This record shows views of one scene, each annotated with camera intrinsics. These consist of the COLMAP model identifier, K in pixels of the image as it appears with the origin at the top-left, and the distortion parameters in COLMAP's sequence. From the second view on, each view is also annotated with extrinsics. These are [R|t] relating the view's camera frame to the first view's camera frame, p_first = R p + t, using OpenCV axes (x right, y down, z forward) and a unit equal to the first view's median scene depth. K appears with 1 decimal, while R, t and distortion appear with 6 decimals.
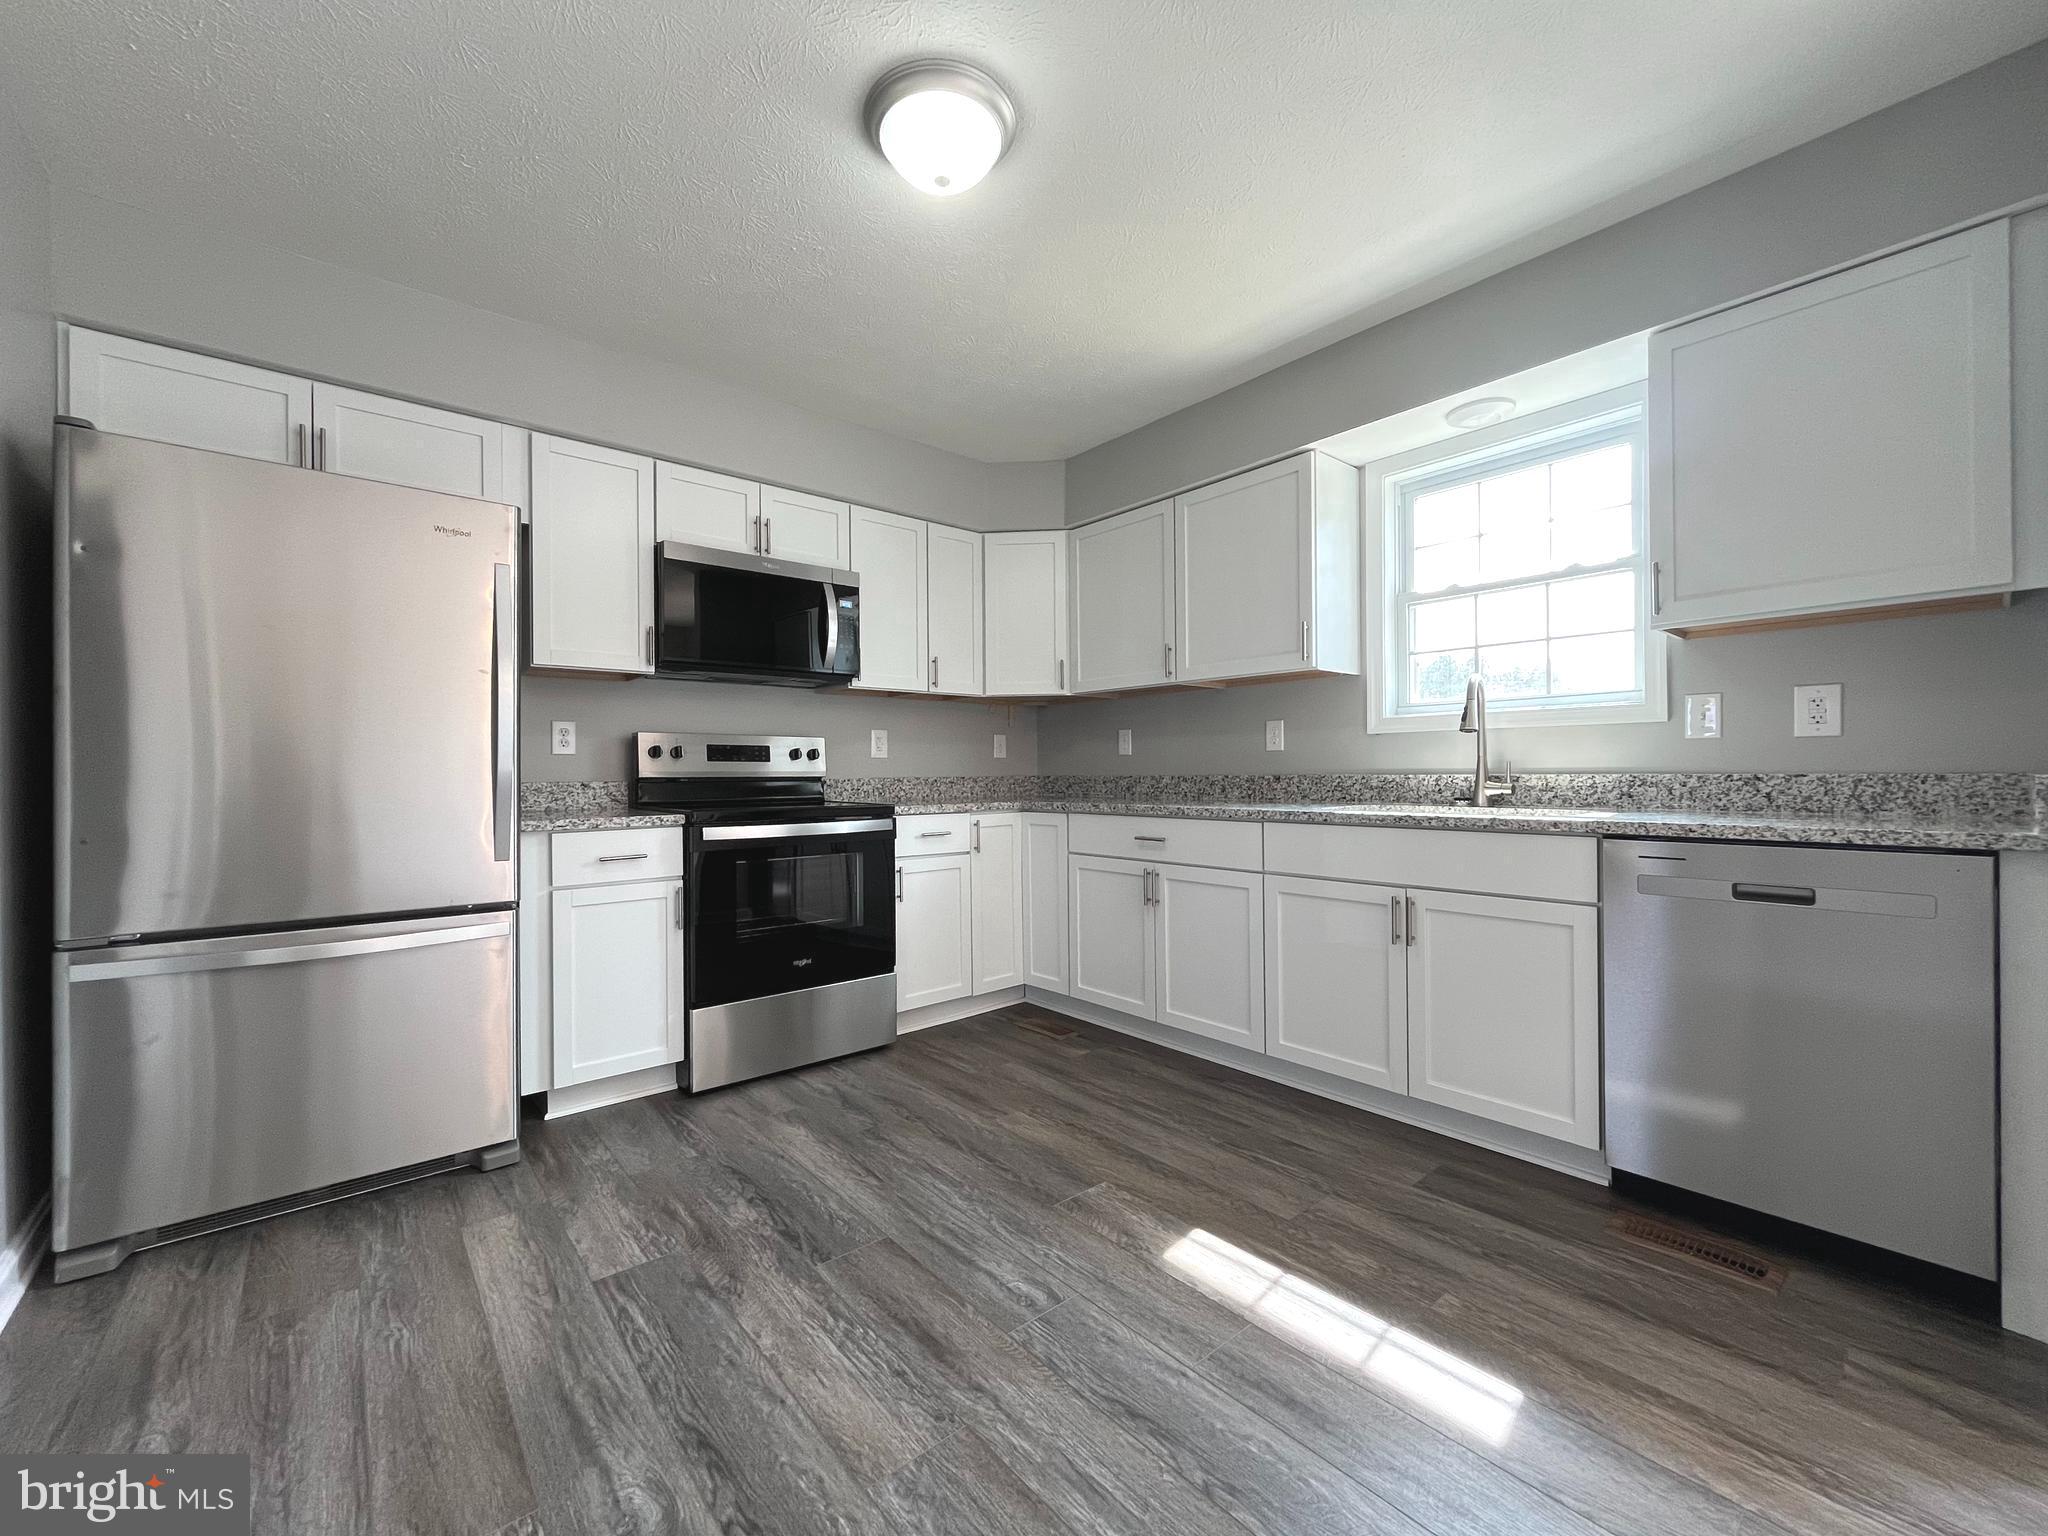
lens RADIAL K [[826.2, 0, 1018.7], [0, 826.2, 770.9], [0, 0, 1]] dist [-0.002542, -0.000445]
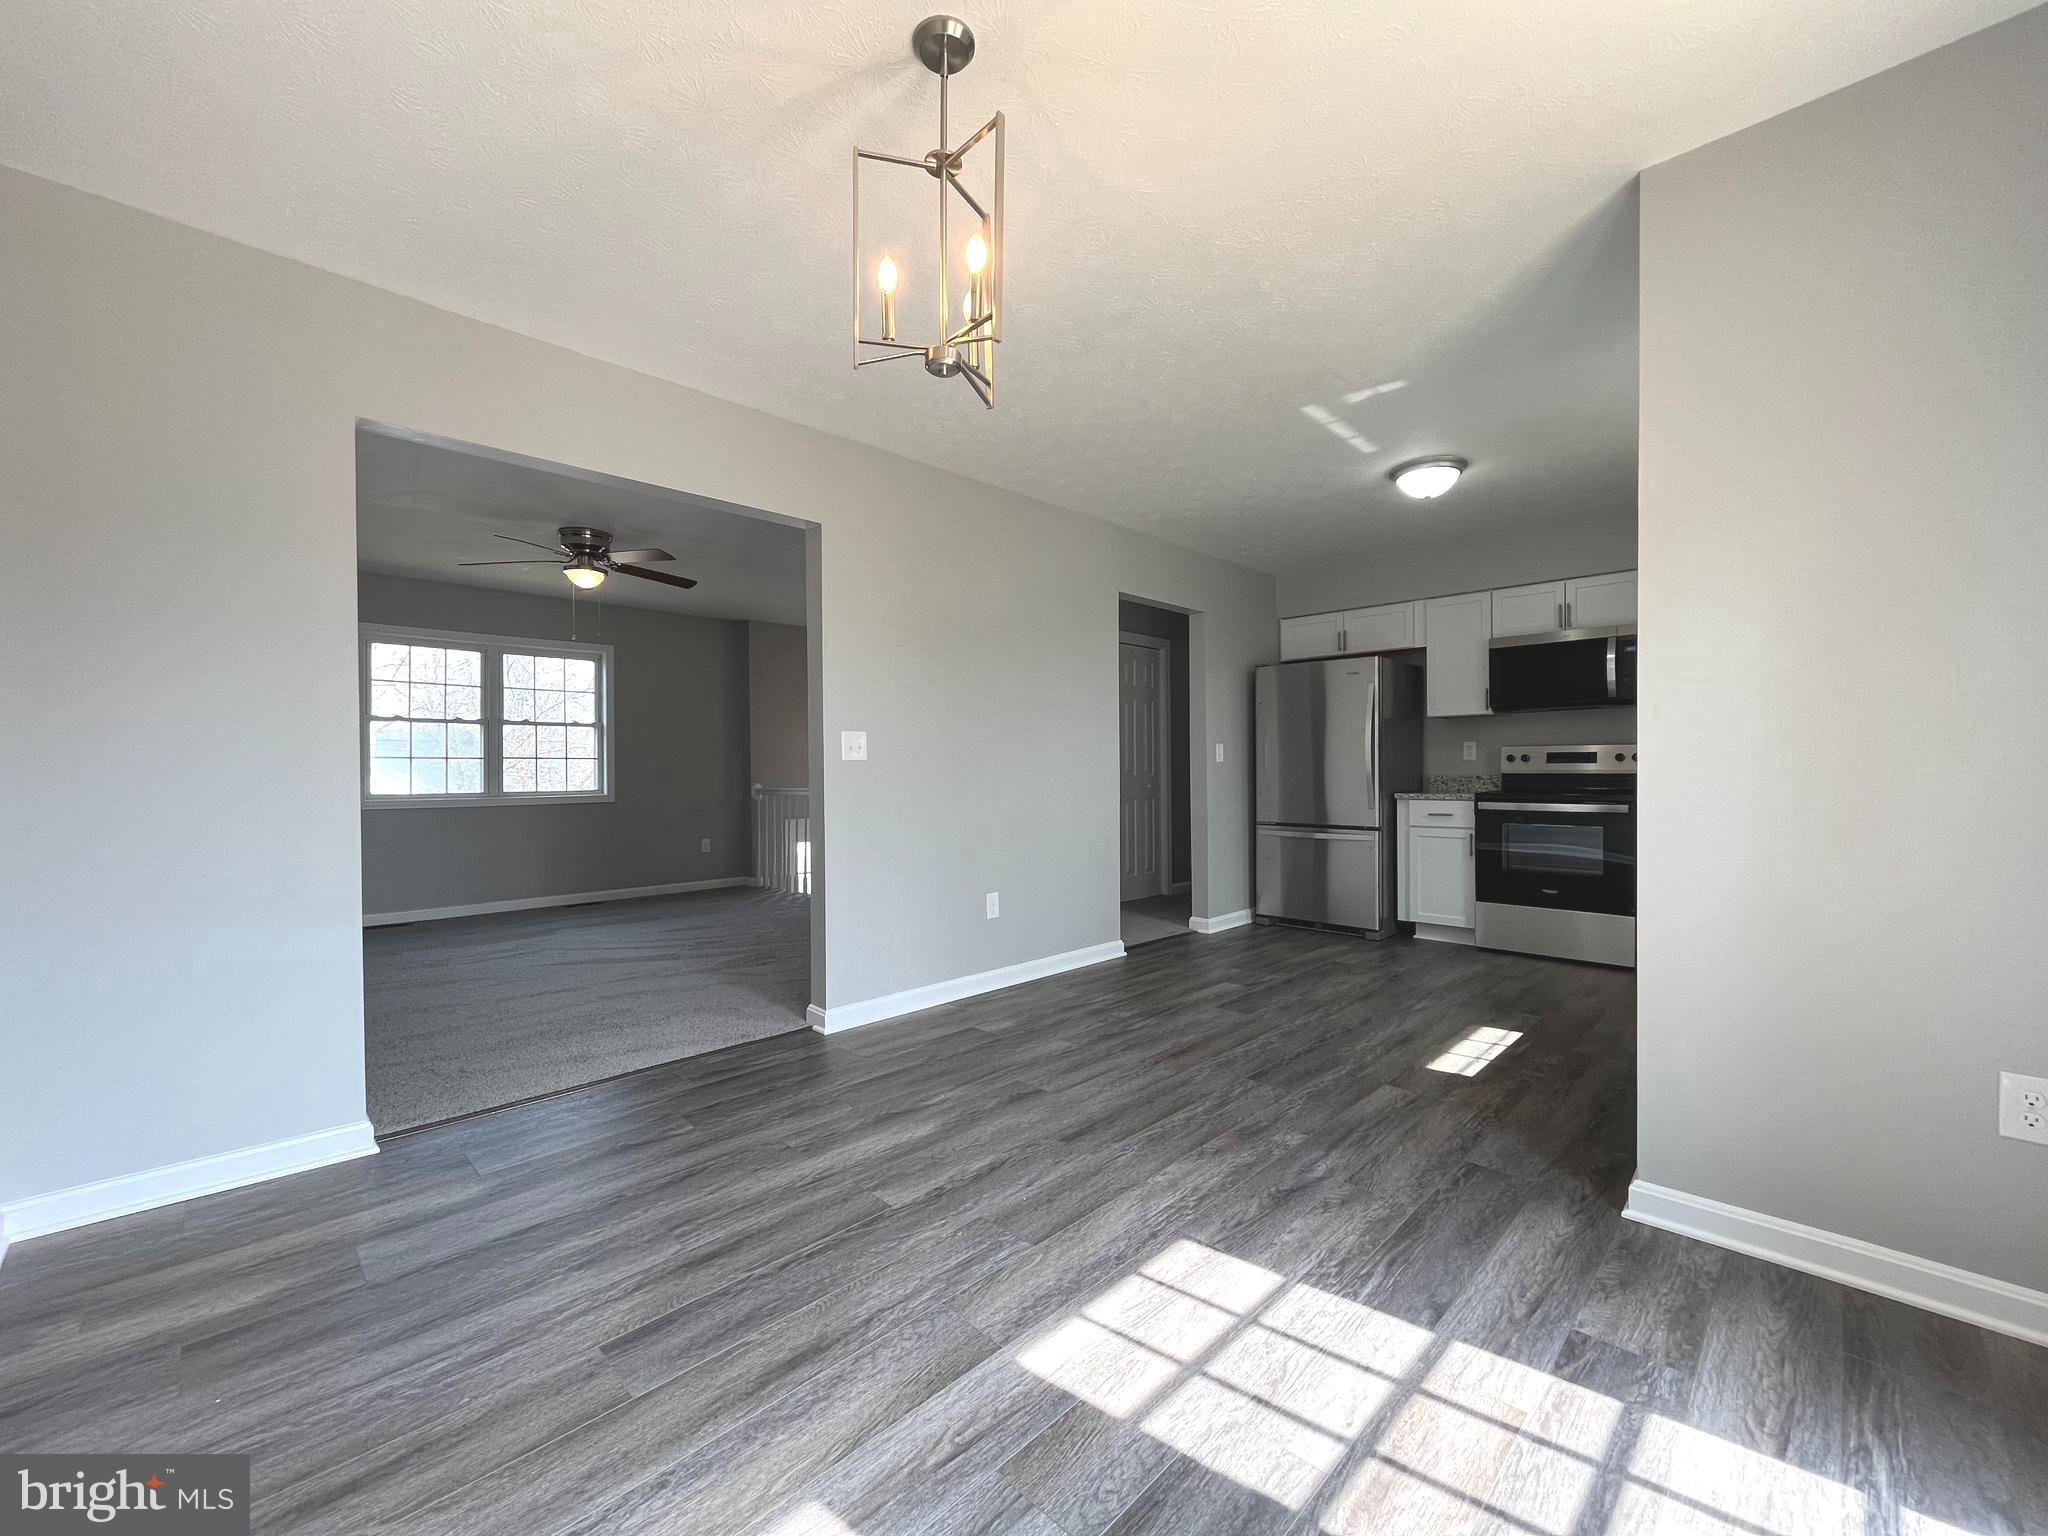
lens RADIAL K [[826.2, 0, 1015.8], [0, 826.2, 769.8], [0, 0, 1]] dist [-0.002542, -0.000445]
pose [[0.086027, 0.007963, -0.996261, 1.210586], [0.007696, 0.999933, 0.008657, -0.023205], [0.996263, -0.008412, 0.085960, -0.152388]]
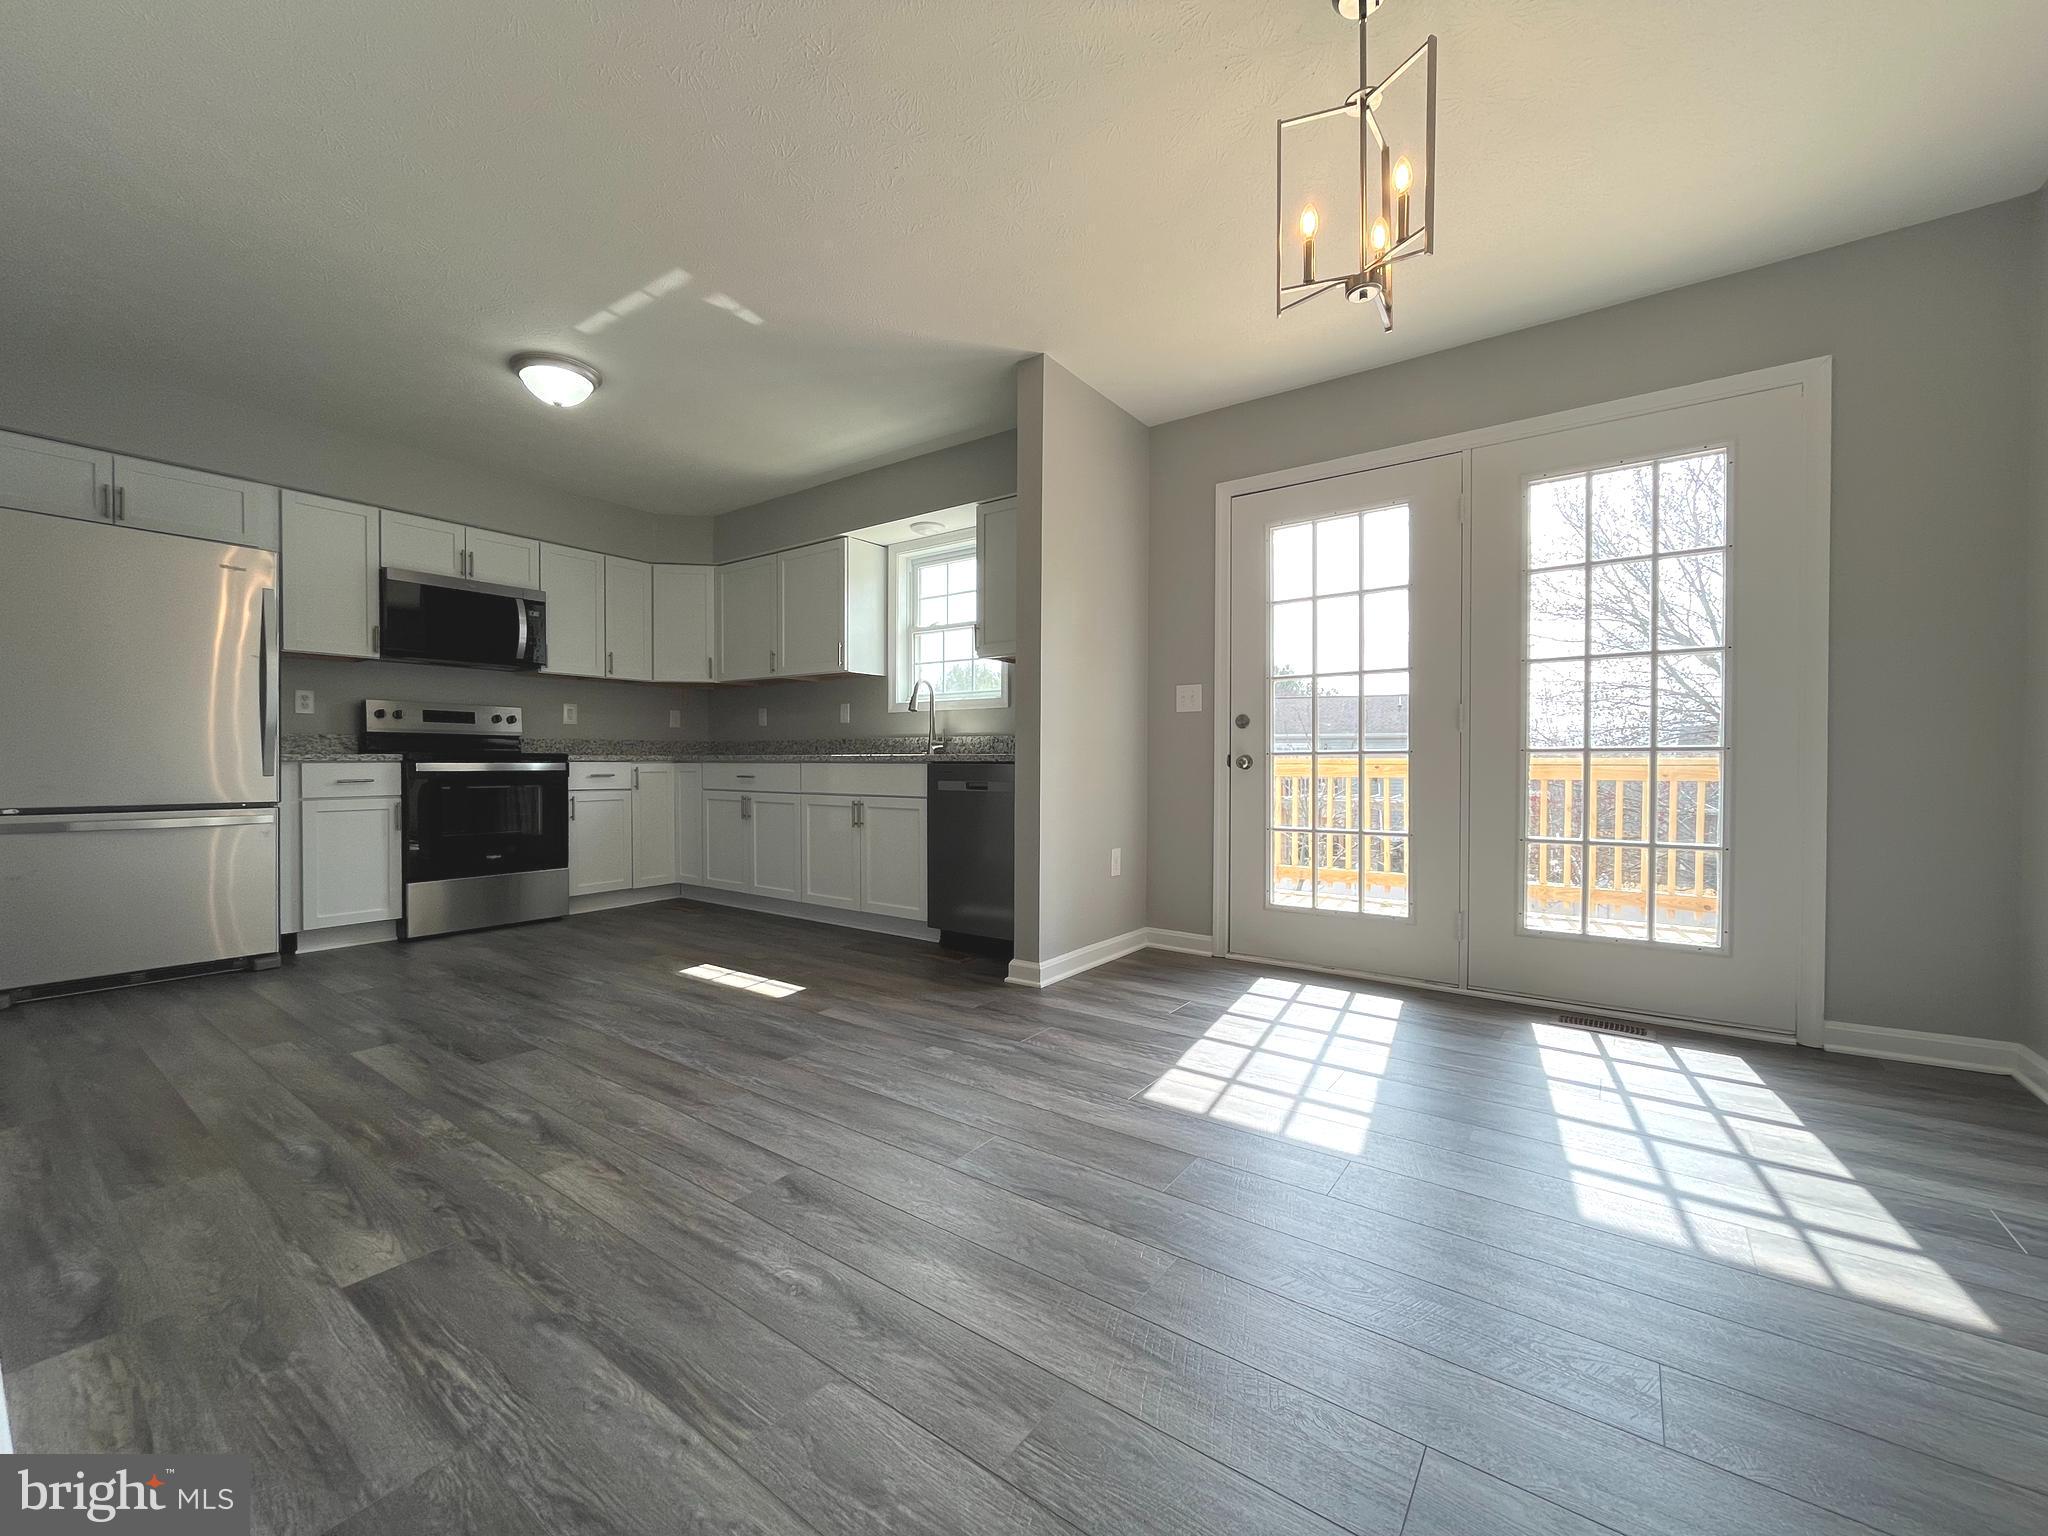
lens RADIAL K [[826.2, 0, 1016.9], [0, 826.2, 771.7], [0, 0, 1]] dist [-0.002542, -0.000445]
pose [[0.971245, 0.006358, 0.237999, 0.295453], [-0.009915, 0.999856, 0.013752, 0.048028], [-0.237877, -0.015717, 0.971168, -0.659445]]
